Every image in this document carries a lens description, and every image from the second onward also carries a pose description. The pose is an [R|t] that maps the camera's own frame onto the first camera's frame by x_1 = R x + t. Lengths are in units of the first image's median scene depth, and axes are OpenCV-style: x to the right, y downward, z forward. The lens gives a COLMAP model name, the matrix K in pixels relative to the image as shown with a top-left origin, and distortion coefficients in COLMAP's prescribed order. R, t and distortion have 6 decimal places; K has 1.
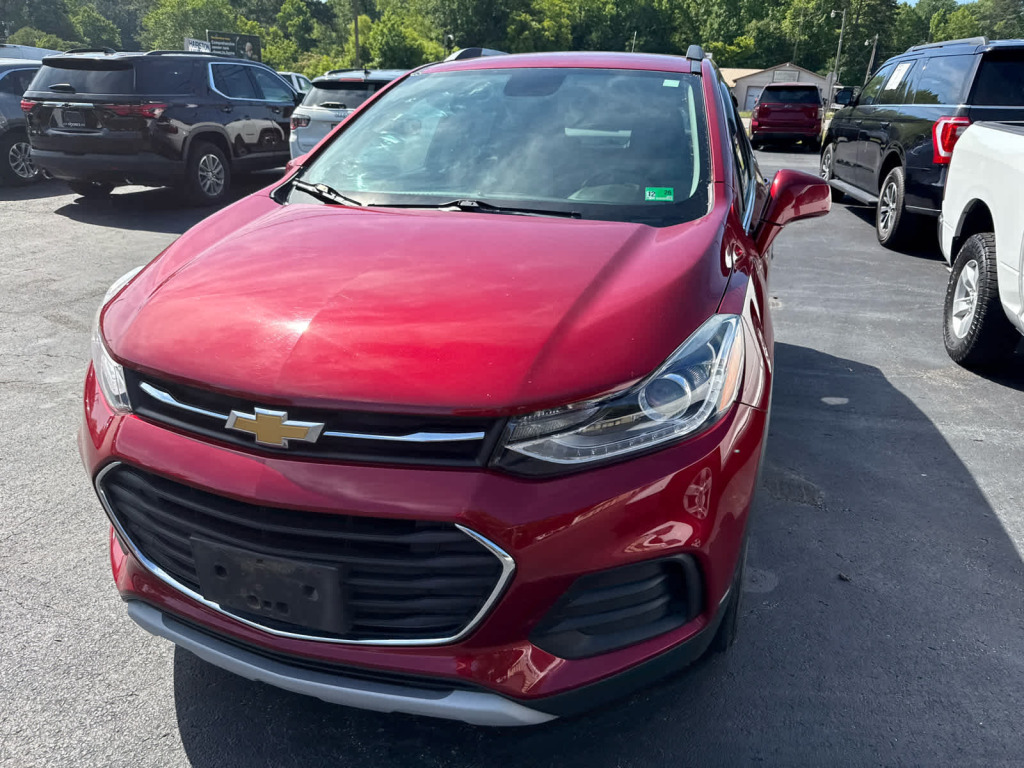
lens RADIAL K [[727.3, 0, 521.3], [0, 727.3, 386.3], [0, 0, 1]] dist [-0.004004, -0.001794]
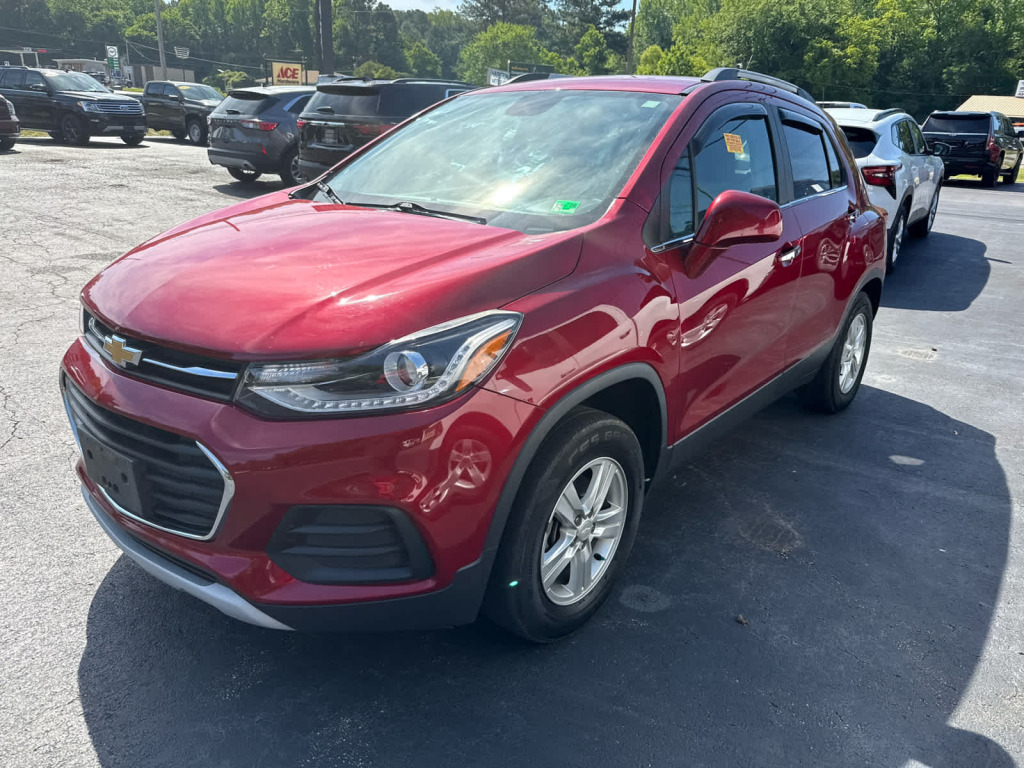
lens RADIAL K [[727.3, 0, 512.3], [0, 727.3, 387.2], [0, 0, 1]] dist [-0.004004, -0.001794]
pose [[0.930733, 0.137968, -0.338675, 0.122522], [-0.148799, 0.988849, -0.006091, 0.003620], [0.334057, 0.056064, 0.940884, -0.001913]]
